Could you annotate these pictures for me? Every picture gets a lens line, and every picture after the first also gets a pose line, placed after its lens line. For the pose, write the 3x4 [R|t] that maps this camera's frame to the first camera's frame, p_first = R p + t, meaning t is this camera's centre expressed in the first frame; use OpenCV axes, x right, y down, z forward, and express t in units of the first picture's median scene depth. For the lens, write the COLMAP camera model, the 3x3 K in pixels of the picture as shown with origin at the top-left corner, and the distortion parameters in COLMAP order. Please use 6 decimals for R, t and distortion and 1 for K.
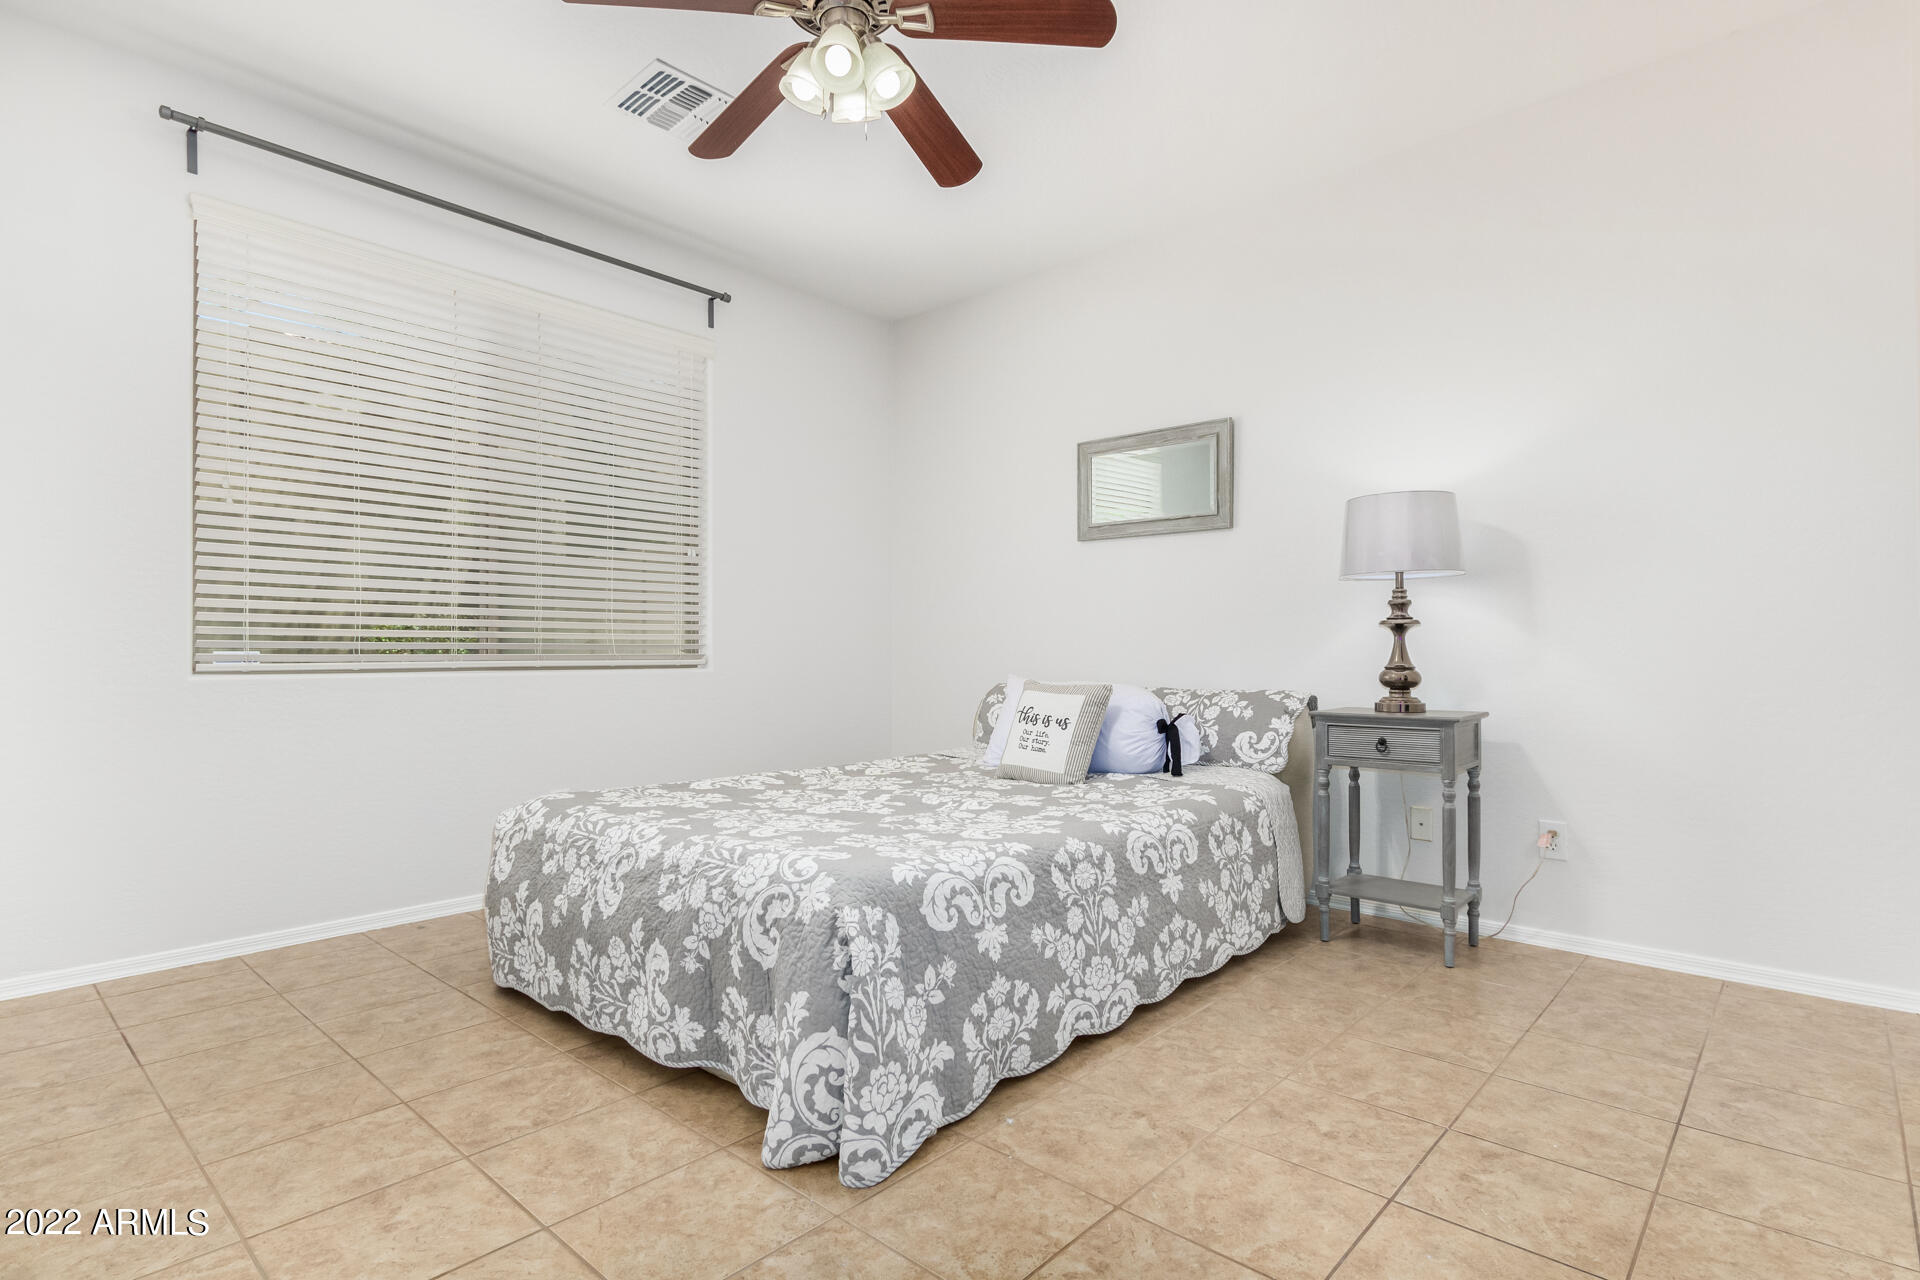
lens RADIAL K [[969.2, 0, 964.4], [0, 969.2, 646.4], [0, 0, 1]] dist [0.002629, 0.000295]
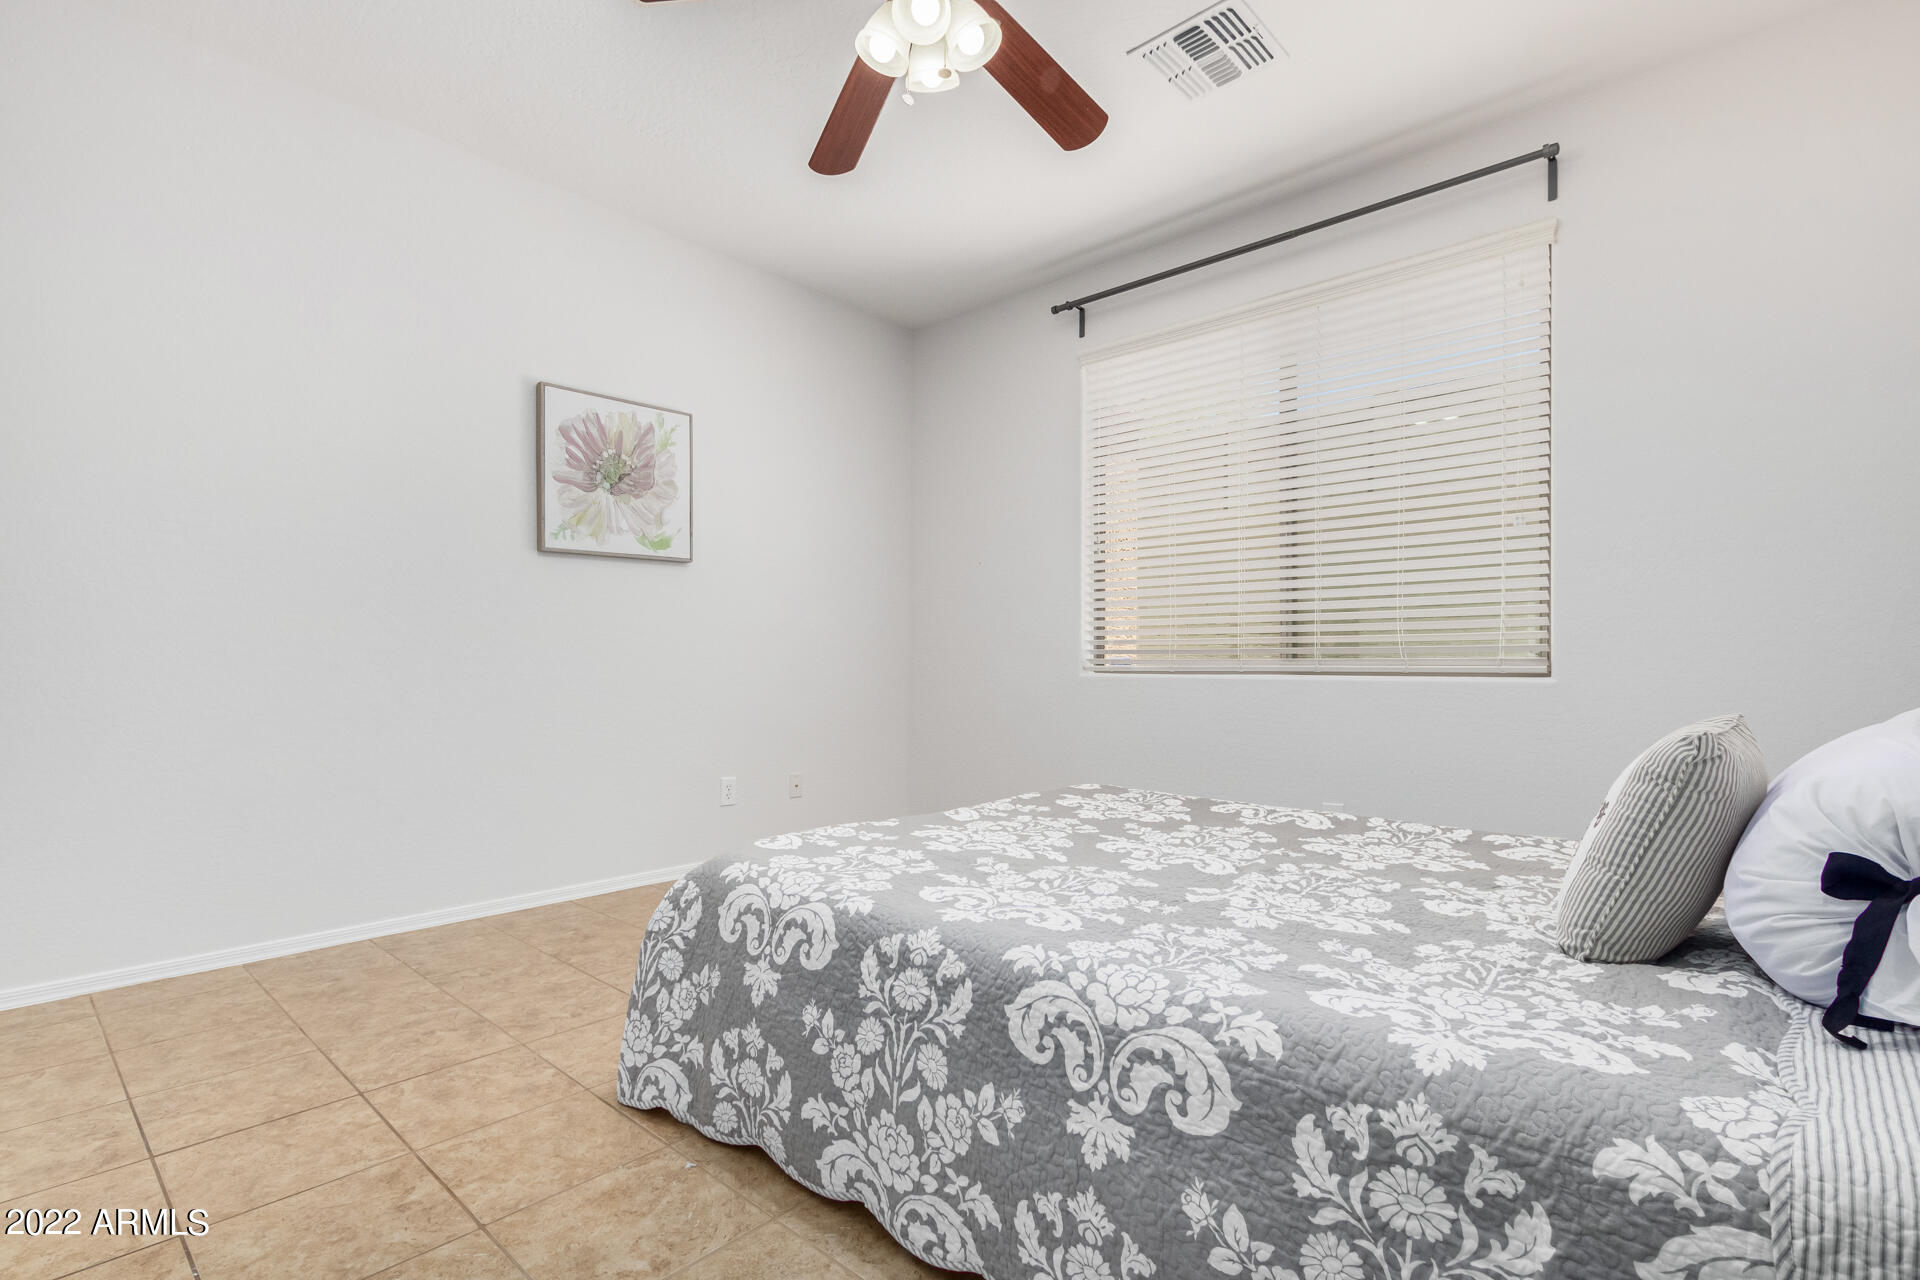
lens RADIAL K [[895.5, 0, 966.1], [0, 895.5, 646.6], [0, 0, 1]] dist [0.003144, -0.000121]
pose [[-0.004476, -0.014144, -0.999890, 0.758631], [0.012642, 0.999819, -0.014199, 0.011931], [0.999910, -0.012705, -0.004296, 1.071838]]
